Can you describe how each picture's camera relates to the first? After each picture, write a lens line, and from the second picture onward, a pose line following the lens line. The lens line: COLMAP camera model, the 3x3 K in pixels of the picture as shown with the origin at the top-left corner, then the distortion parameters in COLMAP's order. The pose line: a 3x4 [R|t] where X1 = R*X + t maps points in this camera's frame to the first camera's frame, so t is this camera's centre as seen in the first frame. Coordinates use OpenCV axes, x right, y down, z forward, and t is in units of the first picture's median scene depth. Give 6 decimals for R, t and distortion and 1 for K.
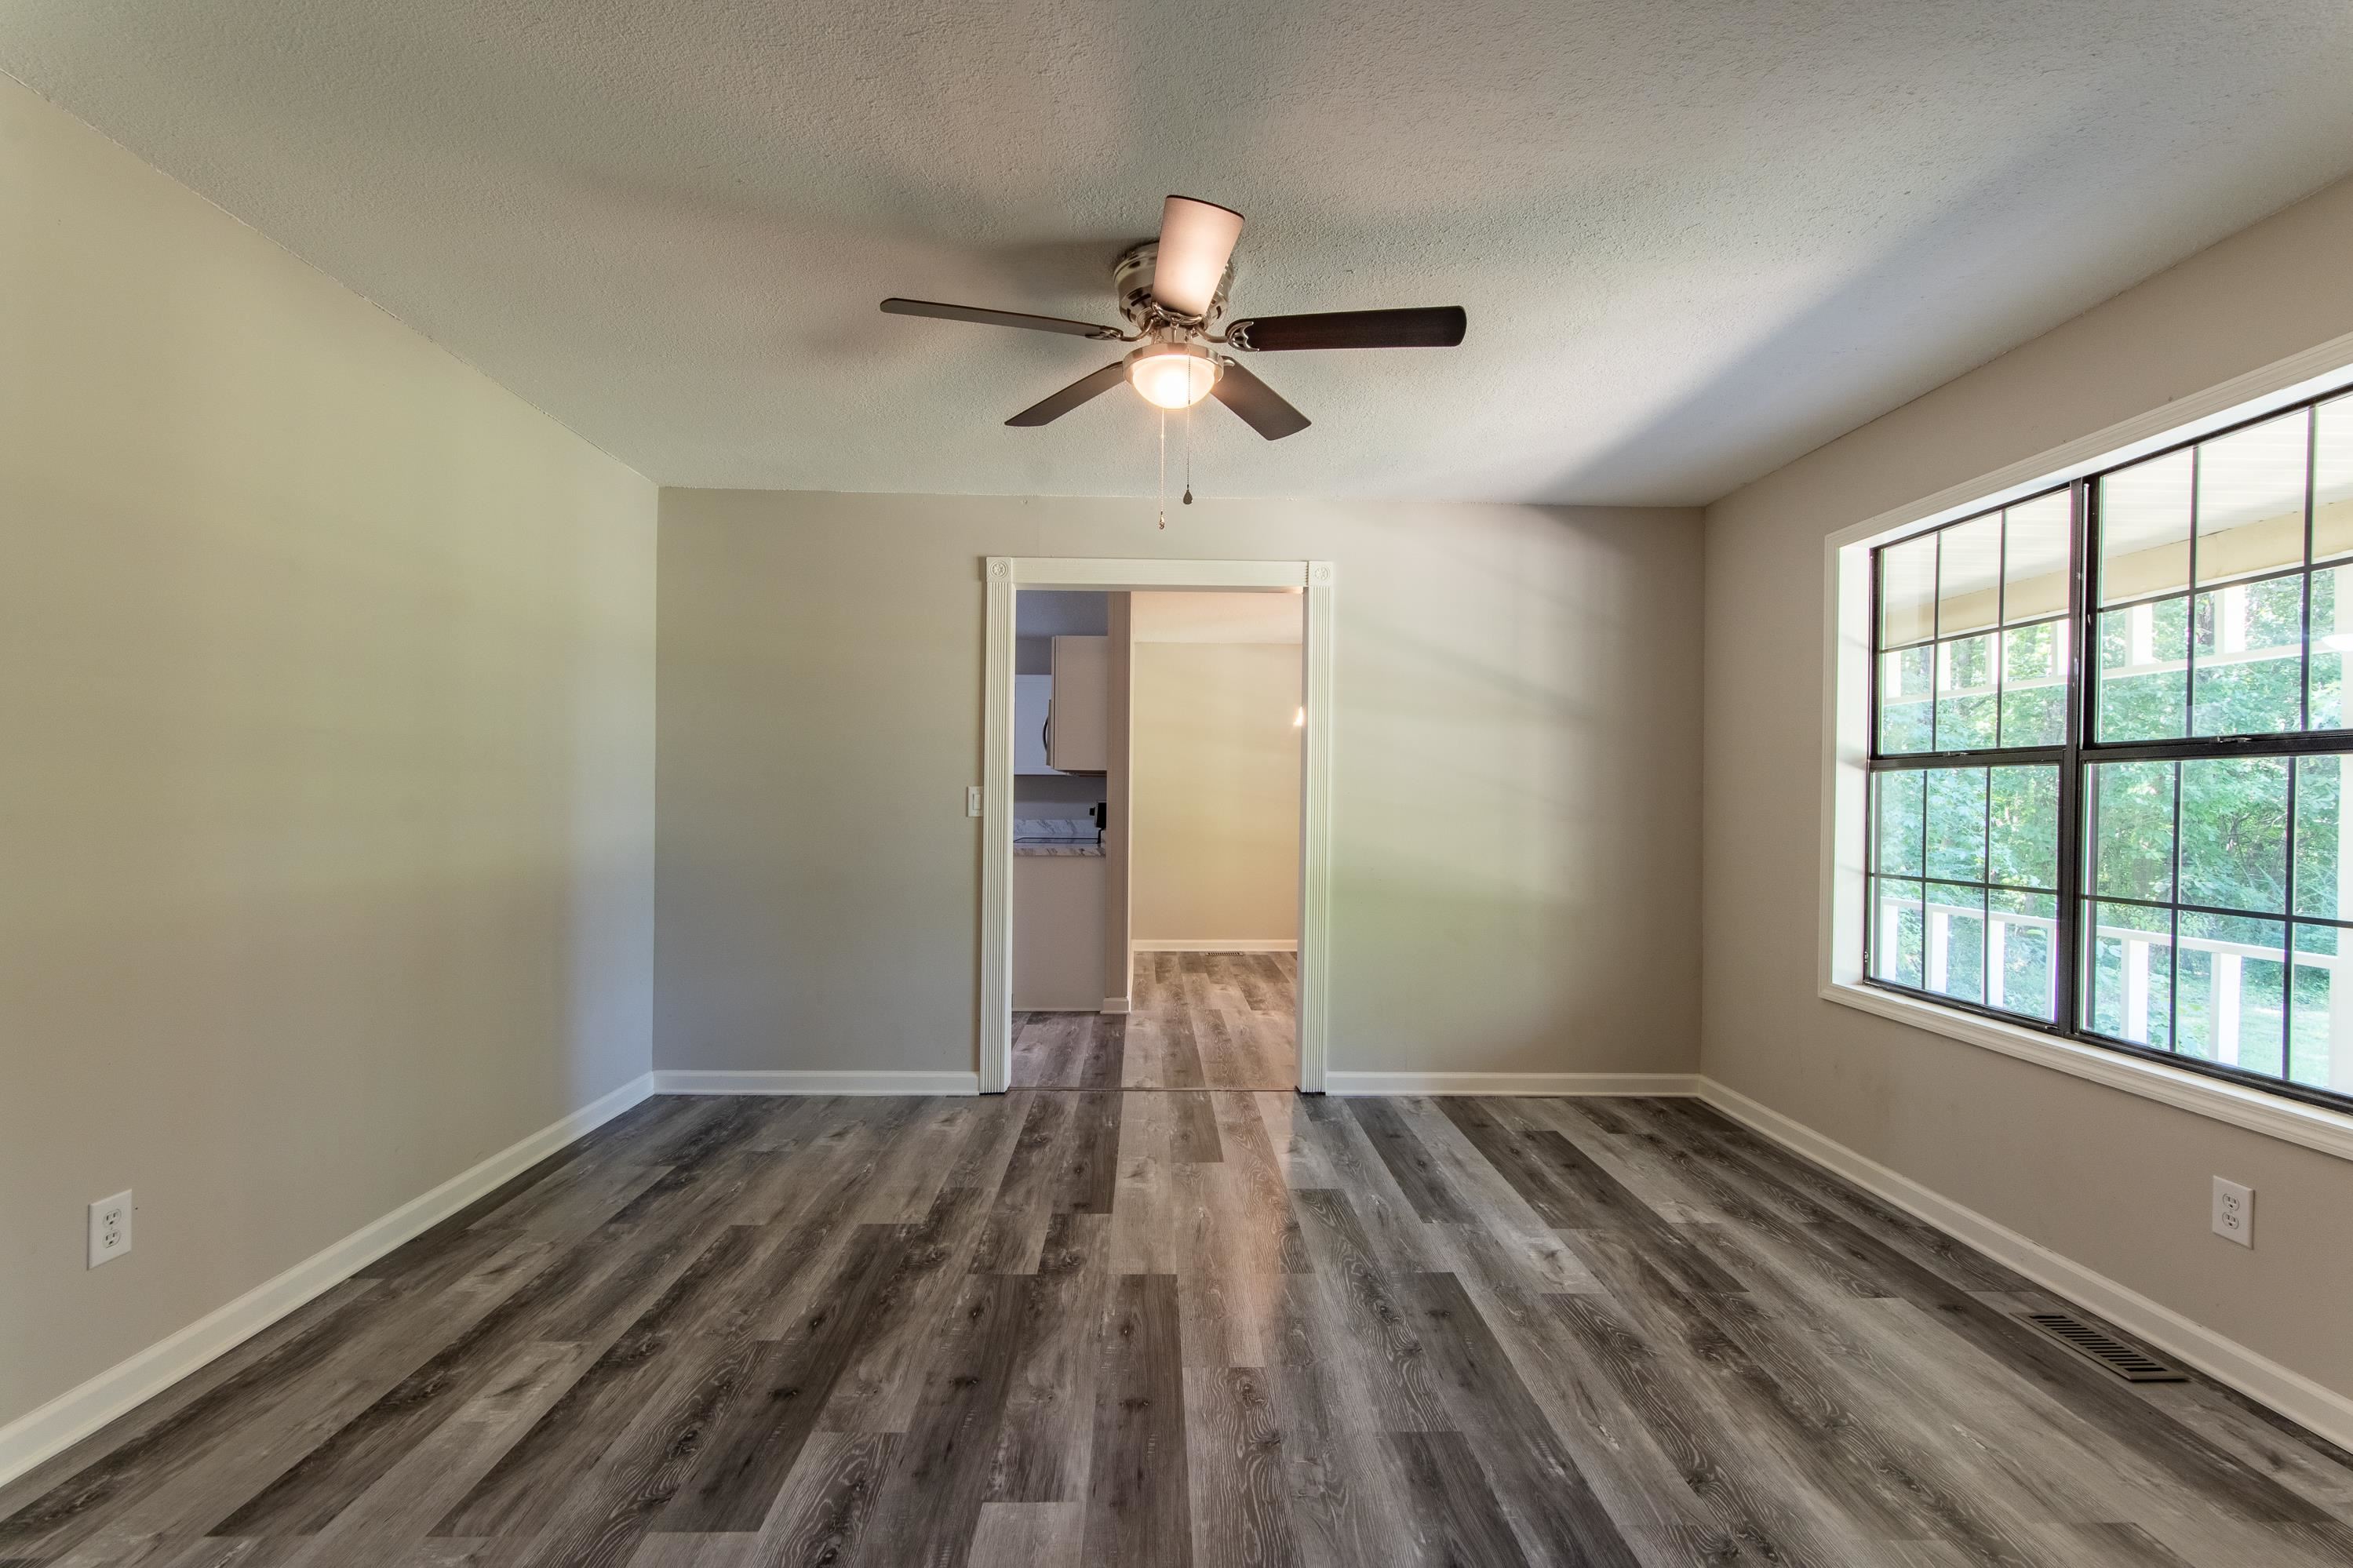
lens RADIAL K [[1019.6, 0, 1176.7], [0, 1019.6, 807.2], [0, 0, 1]] dist [-0.001529, 0.002333]
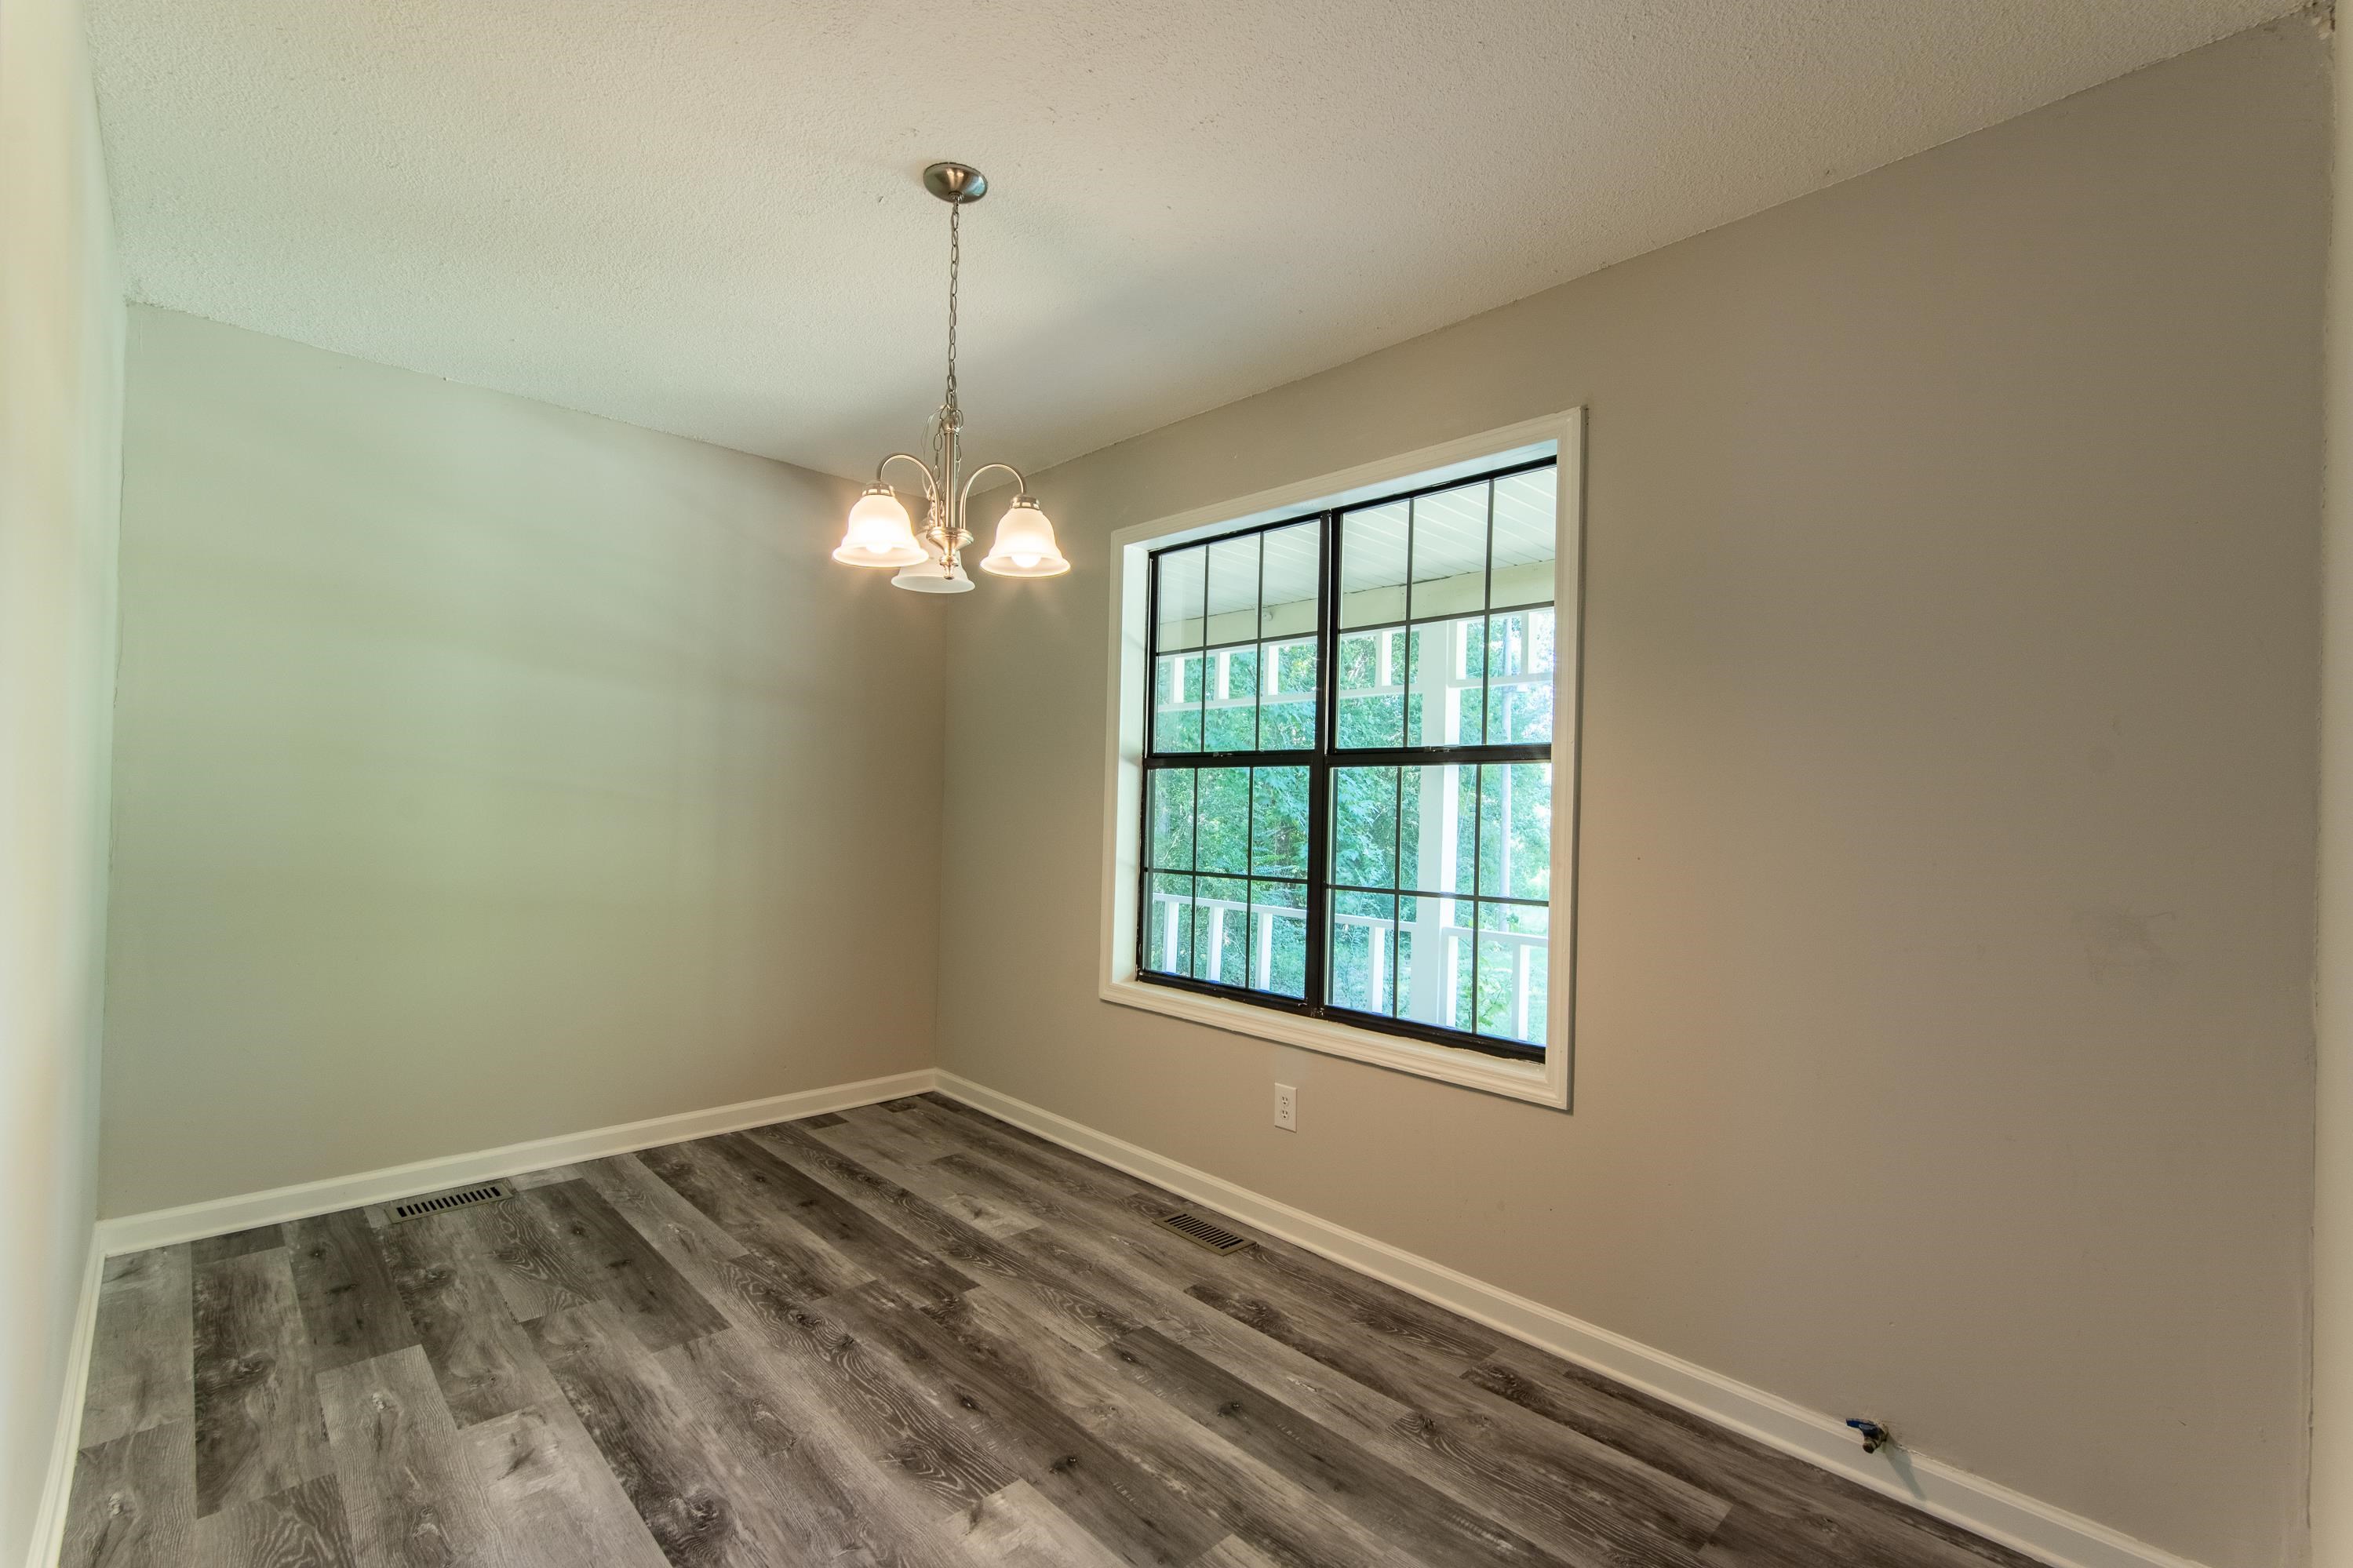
lens RADIAL K [[1019.6, 0, 1162.3], [0, 1019.6, 789.4], [0, 0, 1]] dist [-0.001529, 0.002333]
pose [[0.725274, 0.014340, 0.688311, -0.013621], [-0.007767, 0.999890, -0.012647, -0.002427], [-0.688416, 0.003827, 0.725306, 0.314875]]
